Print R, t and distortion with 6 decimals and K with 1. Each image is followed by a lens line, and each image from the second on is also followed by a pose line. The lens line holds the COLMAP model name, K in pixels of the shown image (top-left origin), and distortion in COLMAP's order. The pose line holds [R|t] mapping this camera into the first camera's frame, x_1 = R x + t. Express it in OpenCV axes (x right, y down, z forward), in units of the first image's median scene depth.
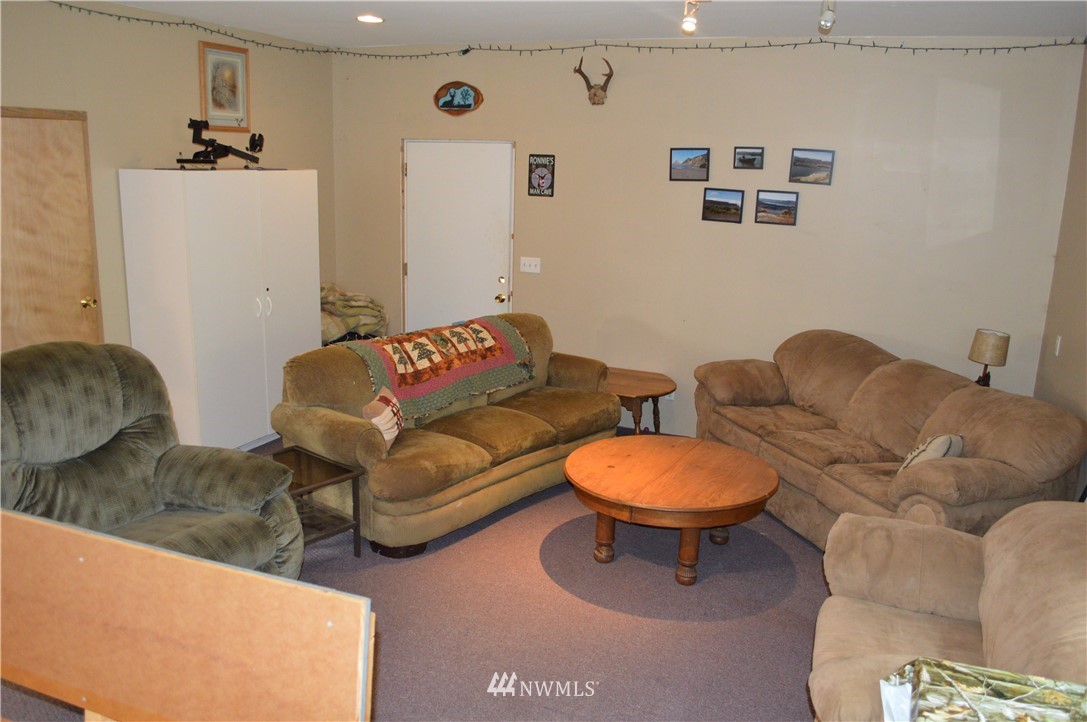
lens RADIAL K [[864.8, 0, 543.5], [0, 864.8, 361.0], [0, 0, 1]] dist [-0.083927, 0.010367]
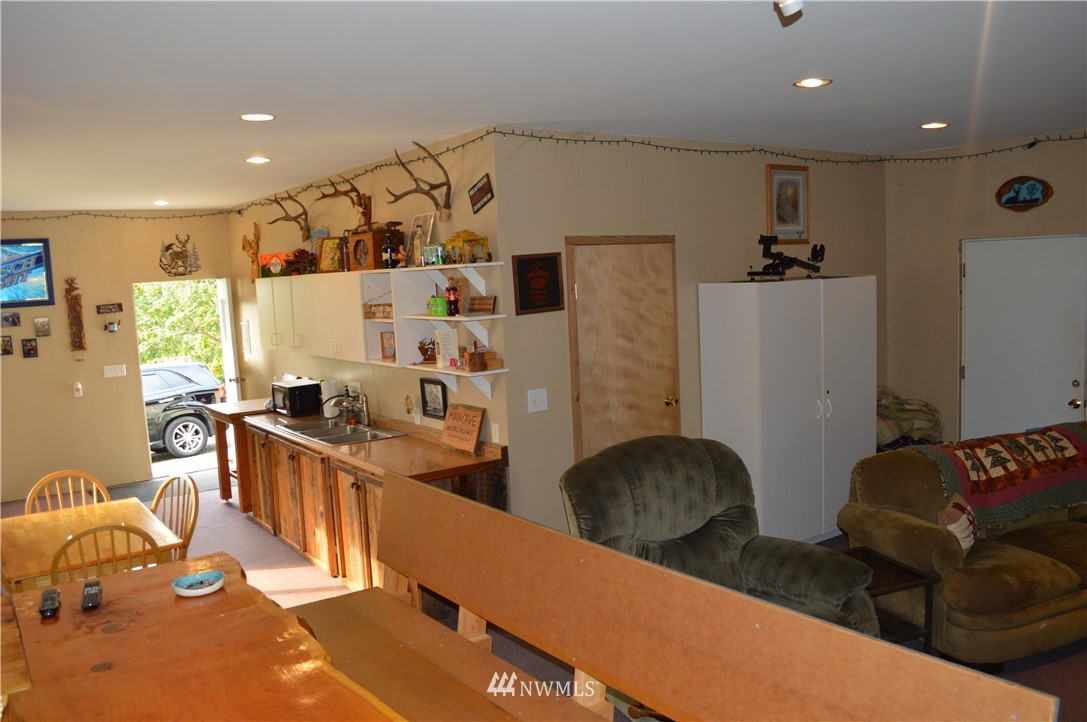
lens RADIAL K [[864.8, 0, 543.5], [0, 864.8, 361.0], [0, 0, 1]] dist [-0.083927, 0.010367]
pose [[0.839664, -0.010328, -0.543008, -0.057933], [-0.053837, 0.993312, -0.102142, 0.004271], [0.540431, 0.114999, 0.833492, -0.063906]]
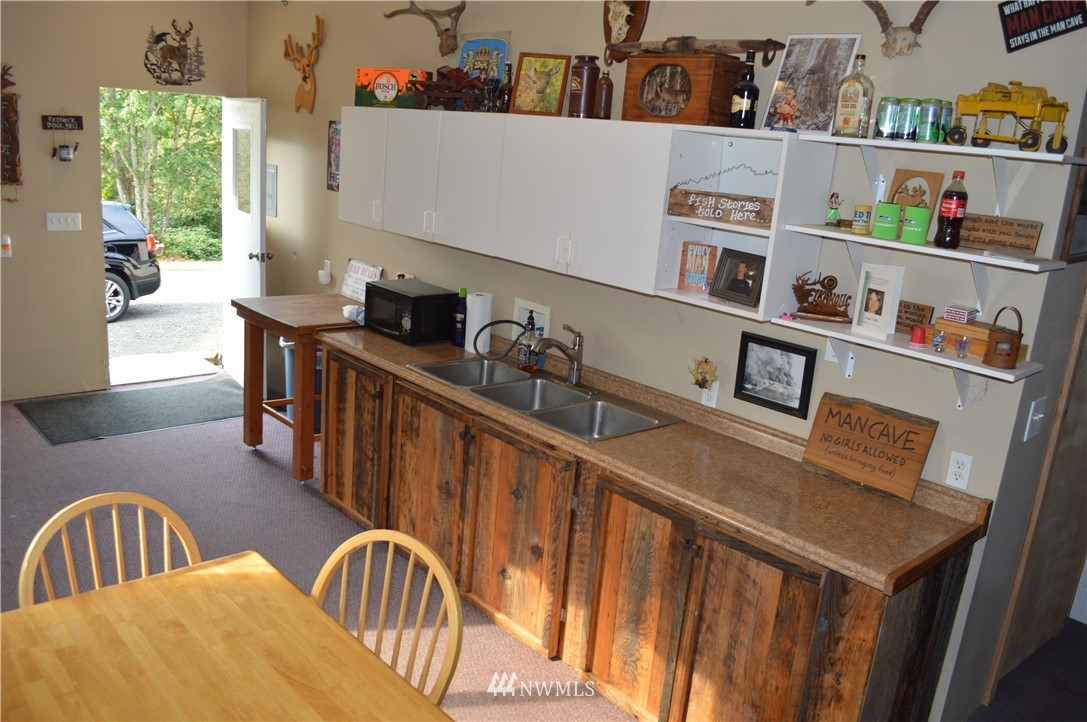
lens RADIAL K [[864.8, 0, 543.5], [0, 864.8, 361.0], [0, 0, 1]] dist [-0.083927, 0.010367]
pose [[0.901953, 0.155397, -0.402905, -0.751487], [-0.157528, 0.987115, 0.028076, -0.060324], [0.402077, 0.038145, 0.914811, 0.176998]]
